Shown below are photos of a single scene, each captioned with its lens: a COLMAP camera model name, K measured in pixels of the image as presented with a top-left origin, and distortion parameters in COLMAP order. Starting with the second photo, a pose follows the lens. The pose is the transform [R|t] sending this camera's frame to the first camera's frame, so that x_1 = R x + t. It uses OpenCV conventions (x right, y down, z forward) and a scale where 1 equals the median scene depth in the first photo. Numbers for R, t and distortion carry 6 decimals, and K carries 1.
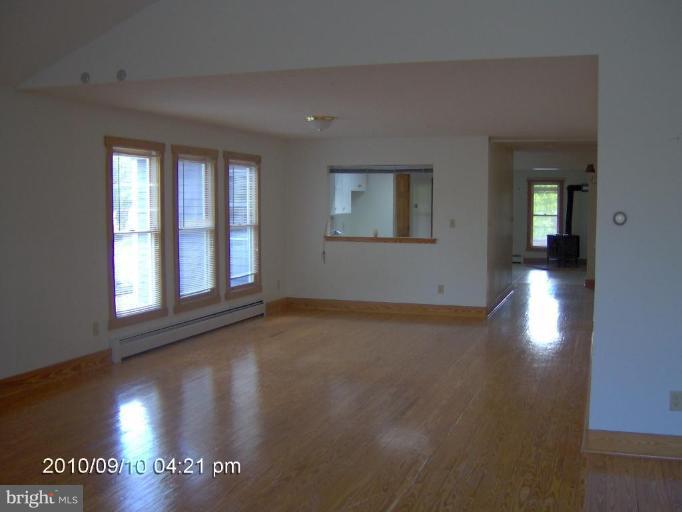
lens RADIAL K [[740.8, 0, 341.0], [0, 740.8, 256.0], [0, 0, 1]] dist [-0.225408, 0.207912]
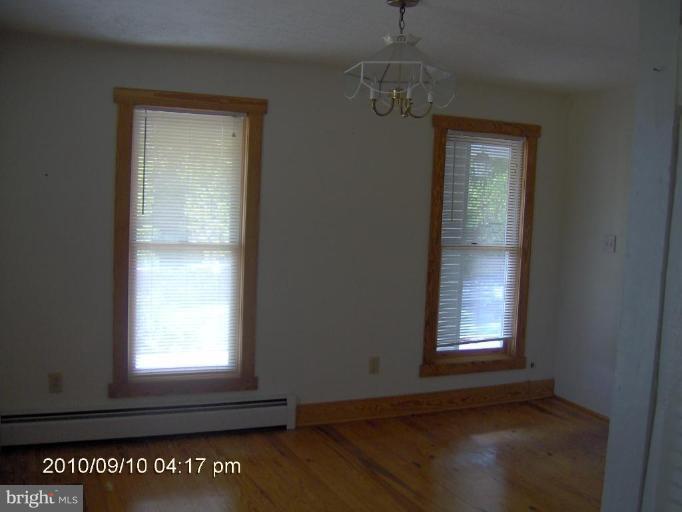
lens RADIAL K [[740.8, 0, 341.0], [0, 740.8, 256.0], [0, 0, 1]] dist [-0.225408, 0.207912]
pose [[0.719929, 0.081812, -0.689209, 0.231595], [-0.087557, 0.995800, 0.026746, -0.047238], [0.688503, 0.041090, 0.724068, 0.613162]]
